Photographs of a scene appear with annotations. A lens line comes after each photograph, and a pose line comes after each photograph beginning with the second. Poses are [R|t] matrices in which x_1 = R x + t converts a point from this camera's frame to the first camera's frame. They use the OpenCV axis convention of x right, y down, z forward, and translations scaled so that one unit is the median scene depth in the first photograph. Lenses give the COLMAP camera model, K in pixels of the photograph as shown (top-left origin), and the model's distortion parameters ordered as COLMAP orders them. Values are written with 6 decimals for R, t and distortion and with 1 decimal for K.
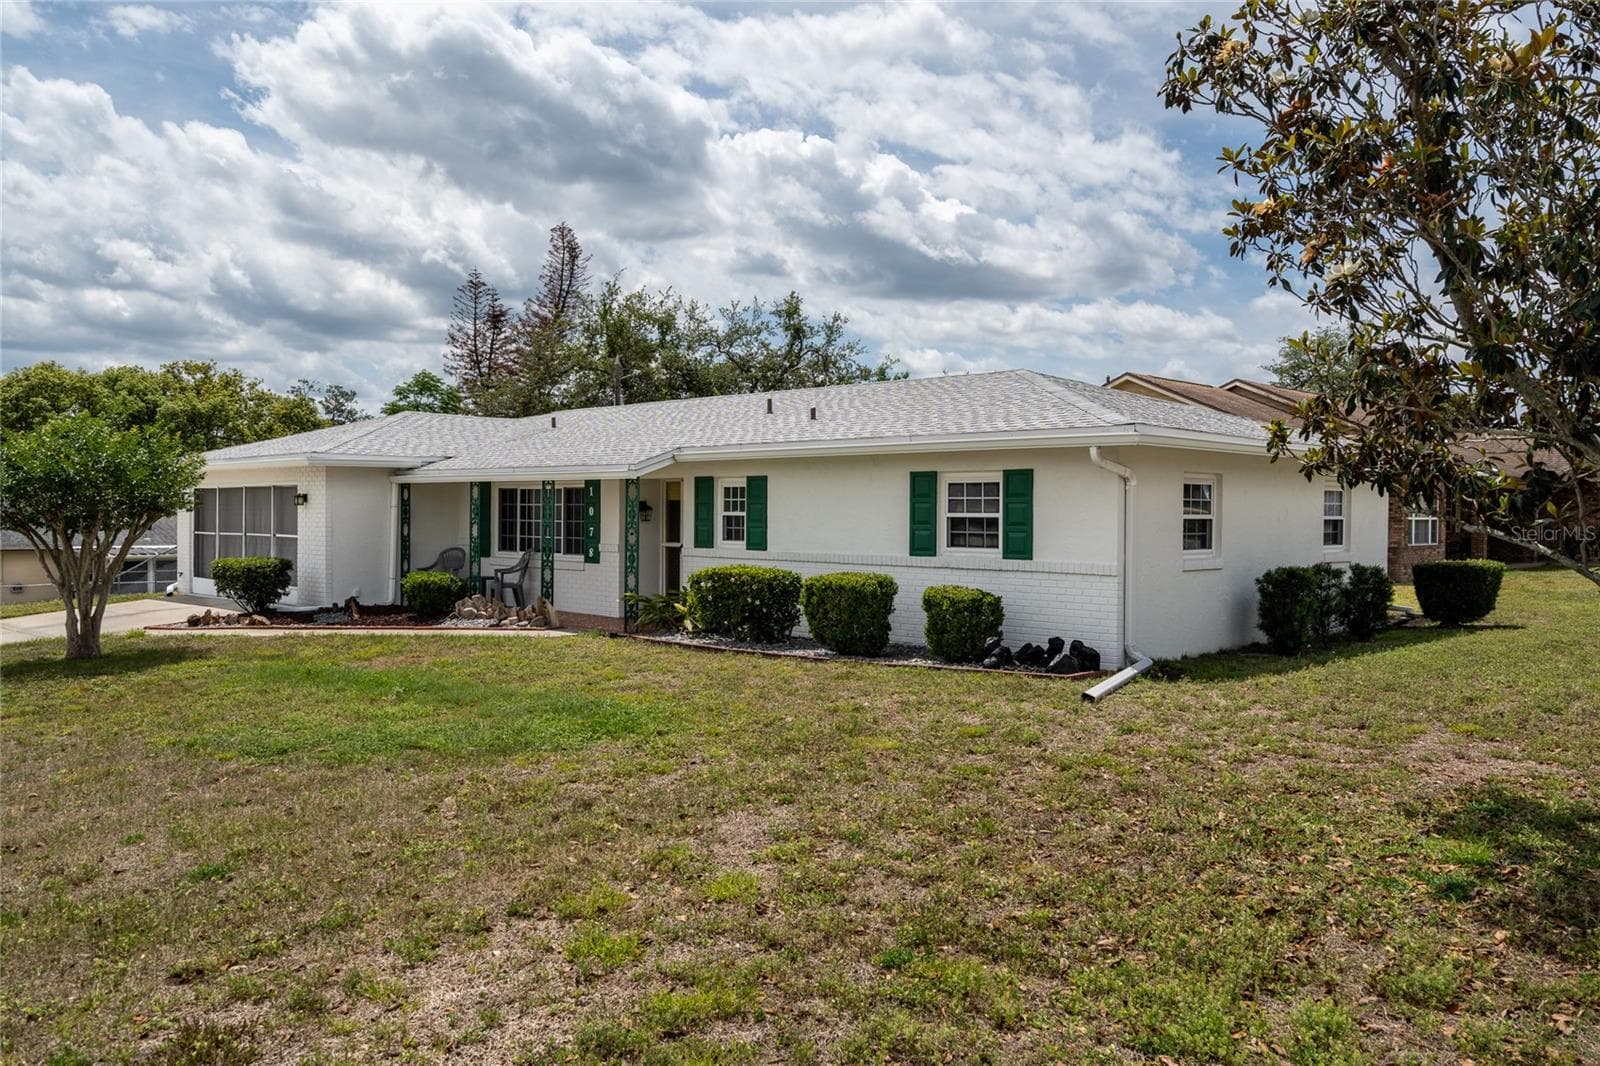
lens RADIAL K [[1255.4, 0, 800.0], [0, 1255.4, 533.0], [0, 0, 1]] dist [-0.005172, -0.001859]
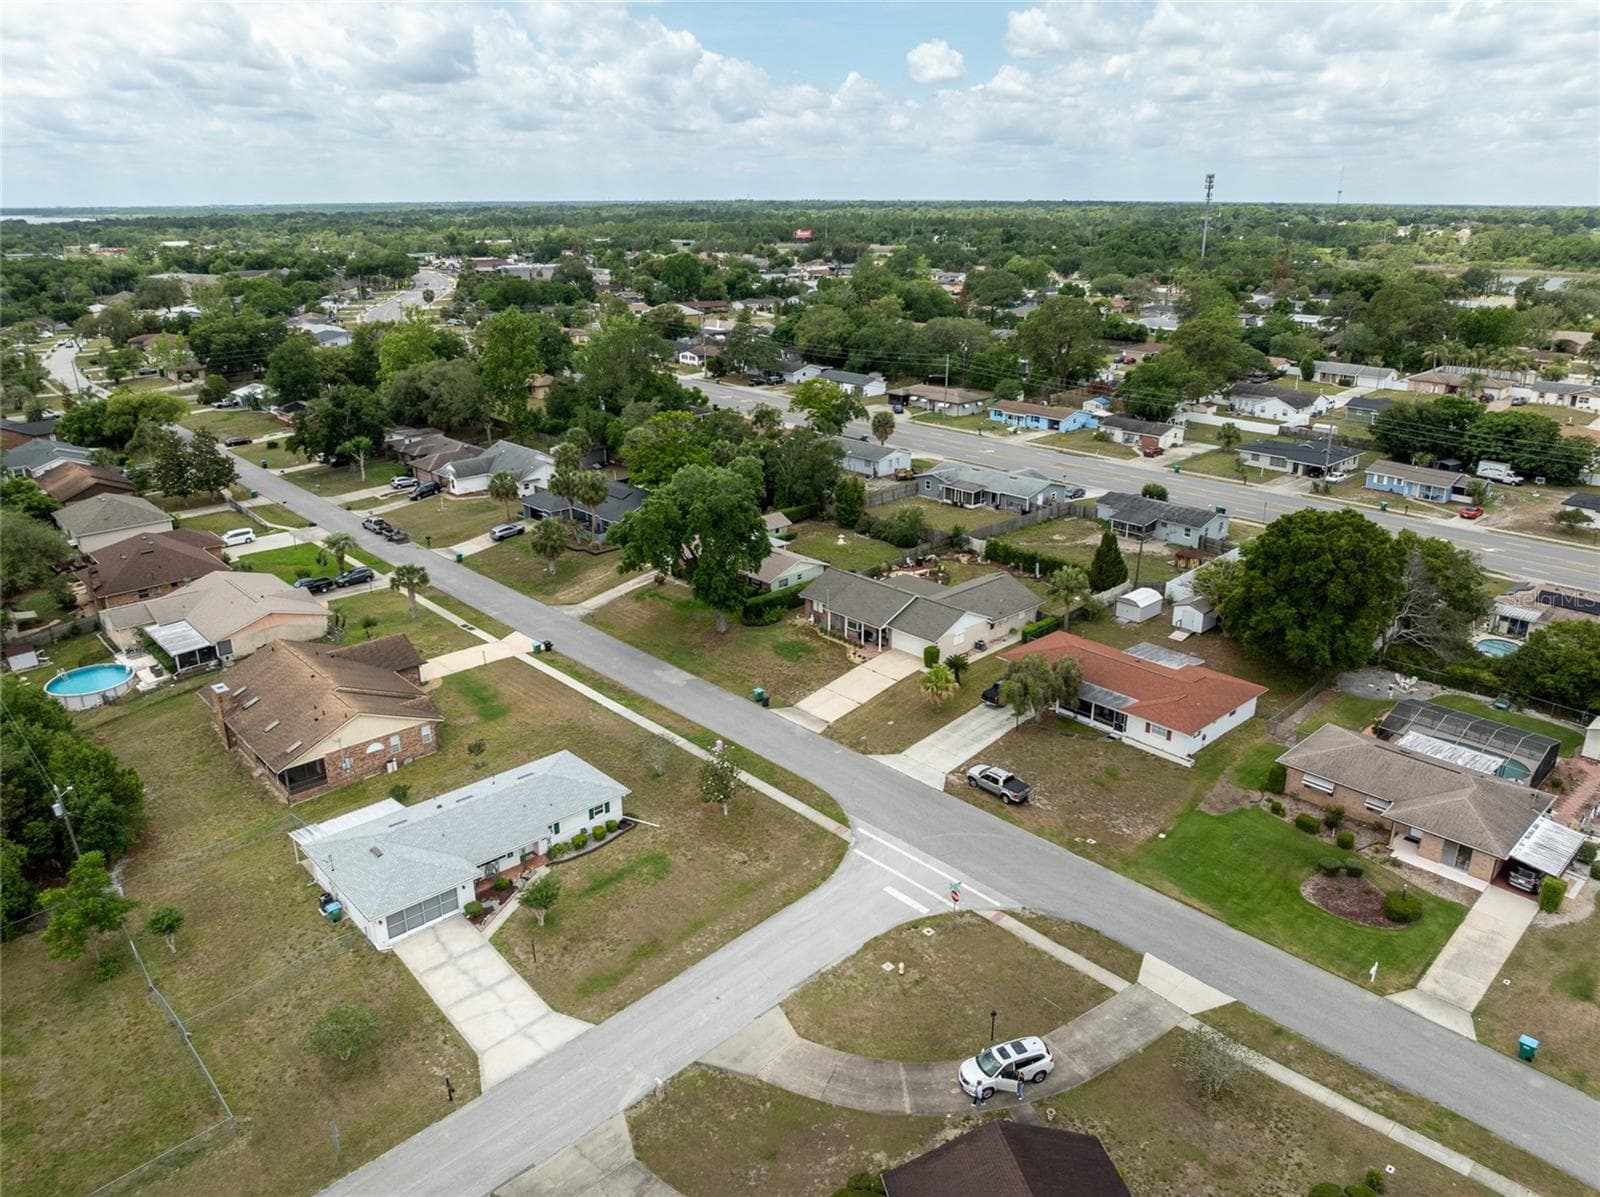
lens RADIAL K [[1153.9, 0, 807.1], [0, 1153.9, 550.5], [0, 0, 1]] dist [-0.067376, 0.038049]
pose [[0.045679, -0.301761, 0.952289, -3.742555], [0.022730, 0.953351, 0.301008, -2.263188], [-0.998698, 0.007896, 0.050407, -0.253554]]
